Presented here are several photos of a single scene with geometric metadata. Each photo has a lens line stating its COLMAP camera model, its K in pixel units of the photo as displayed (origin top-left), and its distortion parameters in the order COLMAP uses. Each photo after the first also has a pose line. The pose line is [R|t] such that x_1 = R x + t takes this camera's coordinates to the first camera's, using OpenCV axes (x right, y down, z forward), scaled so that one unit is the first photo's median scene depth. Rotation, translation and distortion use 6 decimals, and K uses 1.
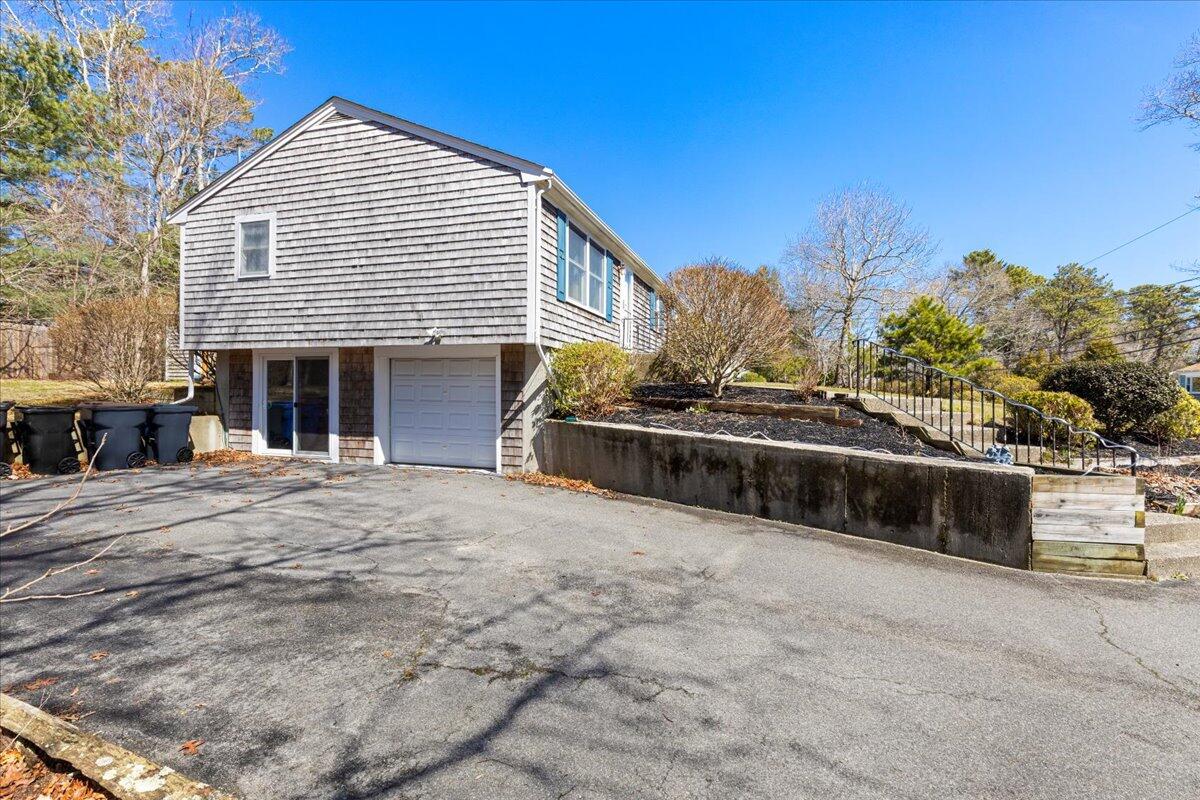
lens RADIAL K [[545.4, 0, 600.0], [0, 545.4, 400.0], [0, 0, 1]] dist [0.002365, 0.000053]
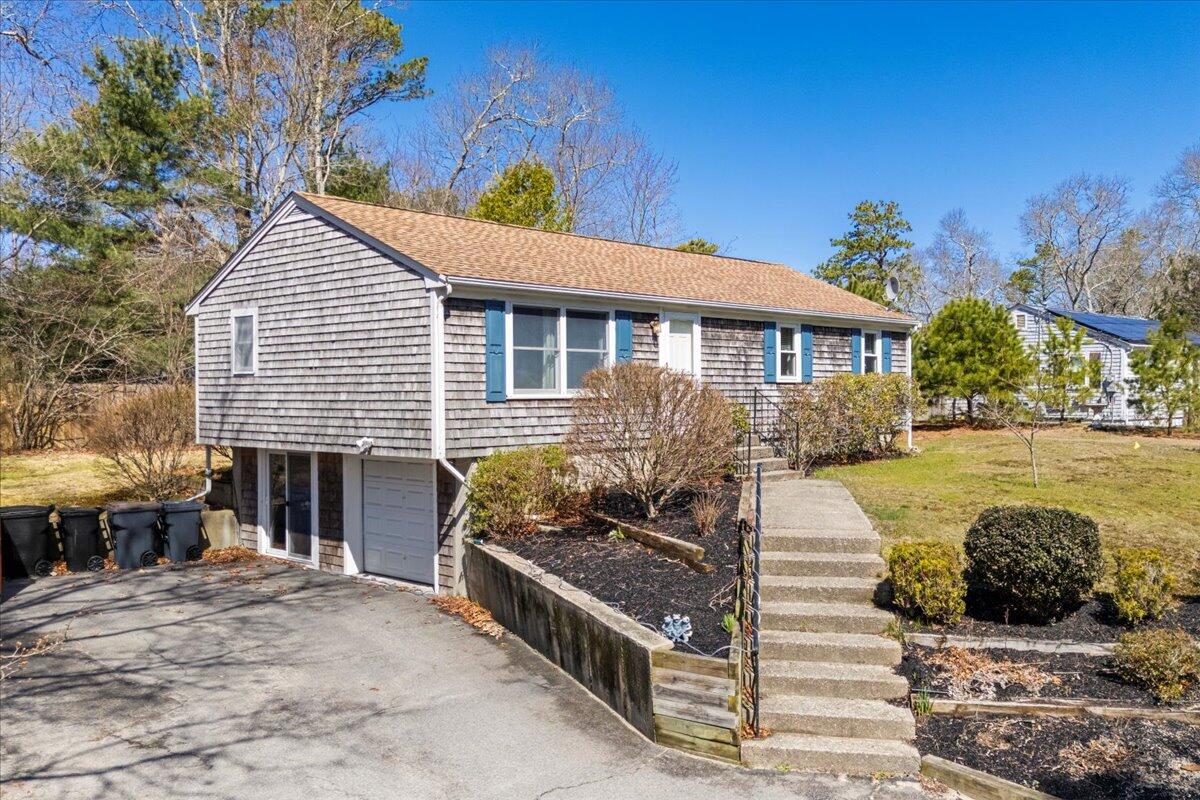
lens RADIAL K [[1030.7, 0, 600.0], [0, 1030.7, 400.0], [0, 0, 1]] dist [0.052467, -0.006886]
pose [[0.901588, -0.016983, -0.432261, 0.808340], [0.014606, 0.999854, -0.008818, -0.168563], [0.432348, 0.001637, 0.901705, -0.427272]]
